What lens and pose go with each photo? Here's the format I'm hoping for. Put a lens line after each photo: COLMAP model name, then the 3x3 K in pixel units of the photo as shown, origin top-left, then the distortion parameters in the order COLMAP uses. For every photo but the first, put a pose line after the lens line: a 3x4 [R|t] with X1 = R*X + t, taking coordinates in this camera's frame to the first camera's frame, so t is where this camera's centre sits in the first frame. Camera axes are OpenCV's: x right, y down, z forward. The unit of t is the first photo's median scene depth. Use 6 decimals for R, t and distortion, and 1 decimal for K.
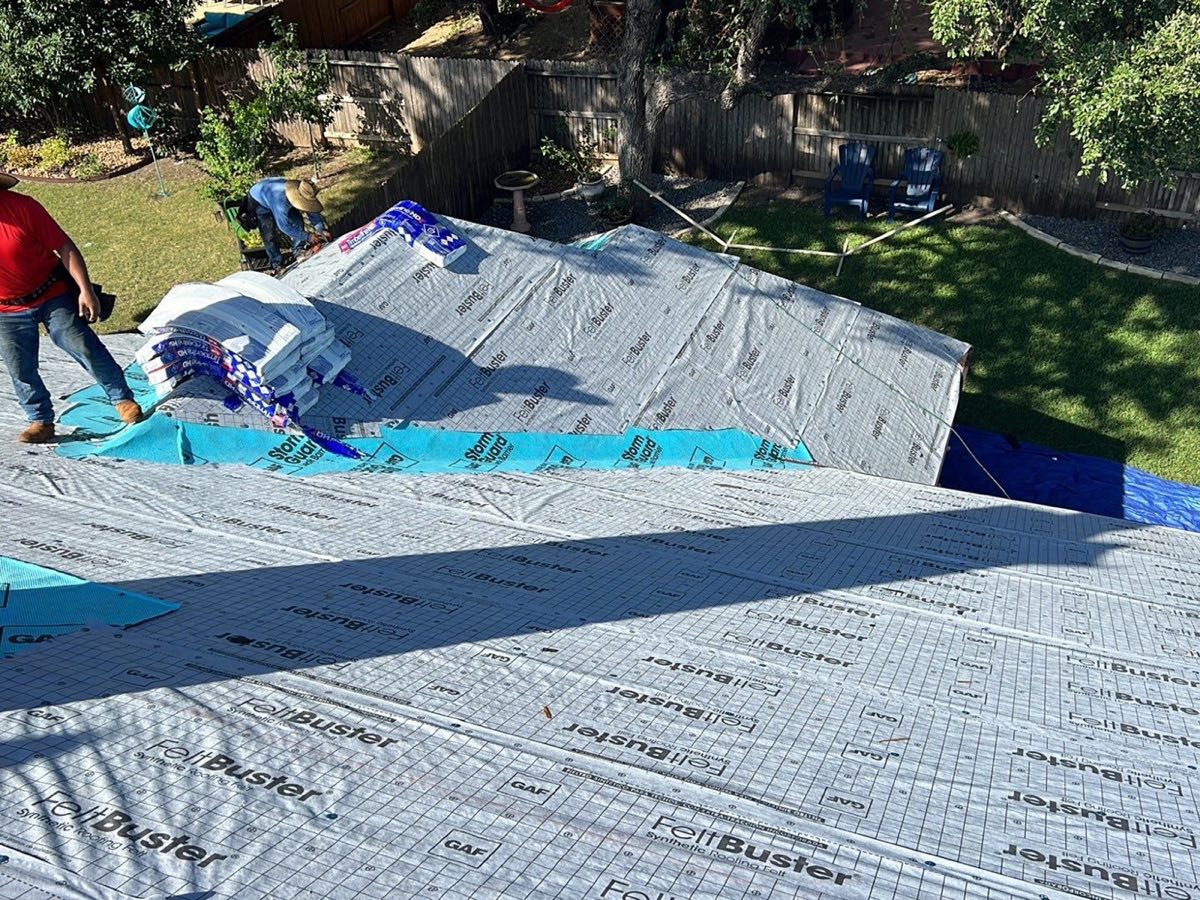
lens RADIAL K [[1148.2, 0, 594.2], [0, 1148.2, 453.2], [0, 0, 1]] dist [0.159289, -0.353130]
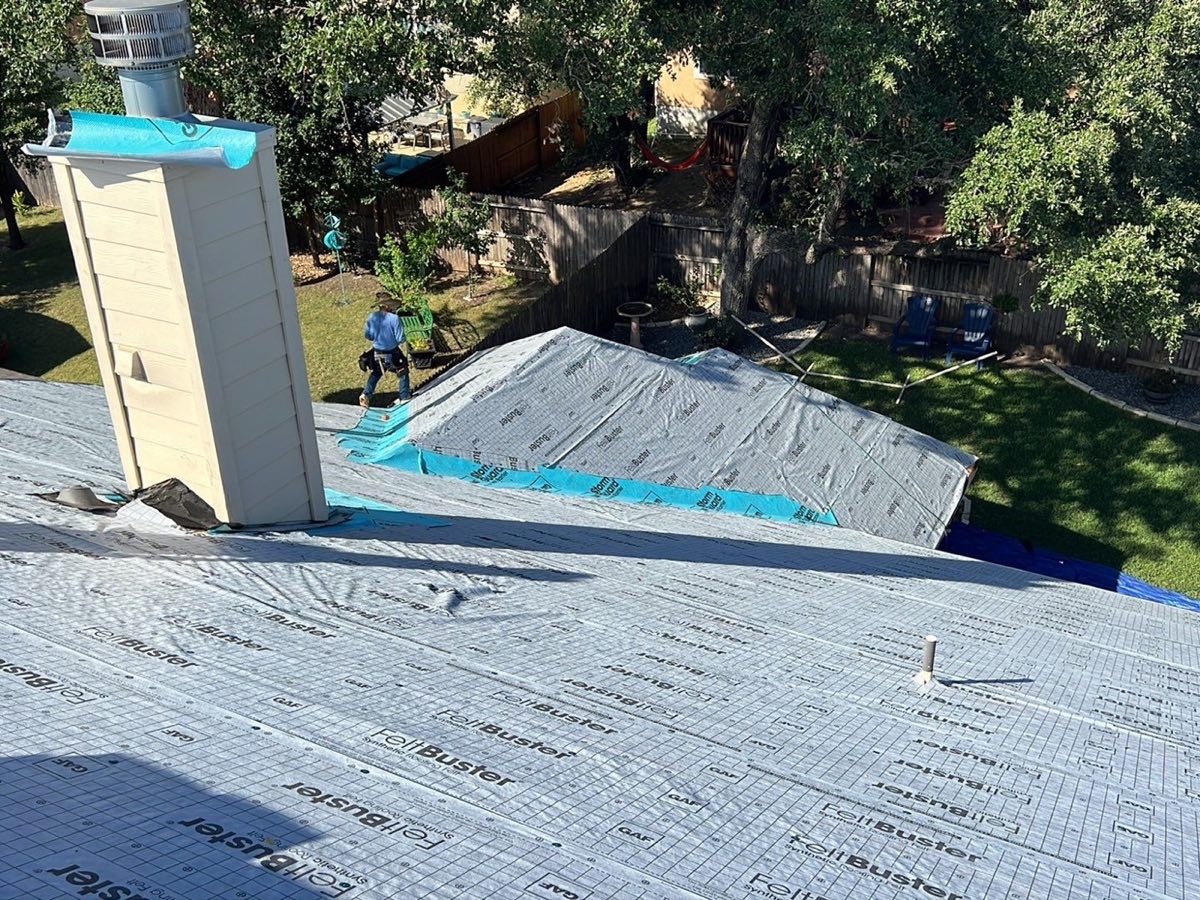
lens RADIAL K [[1148.2, 0, 594.2], [0, 1148.2, 453.2], [0, 0, 1]] dist [0.159289, -0.353130]
pose [[0.993413, 0.073448, -0.087951, 0.008851], [-0.082161, 0.991597, -0.099924, 0.044884], [0.079873, 0.106492, 0.991100, -0.212554]]
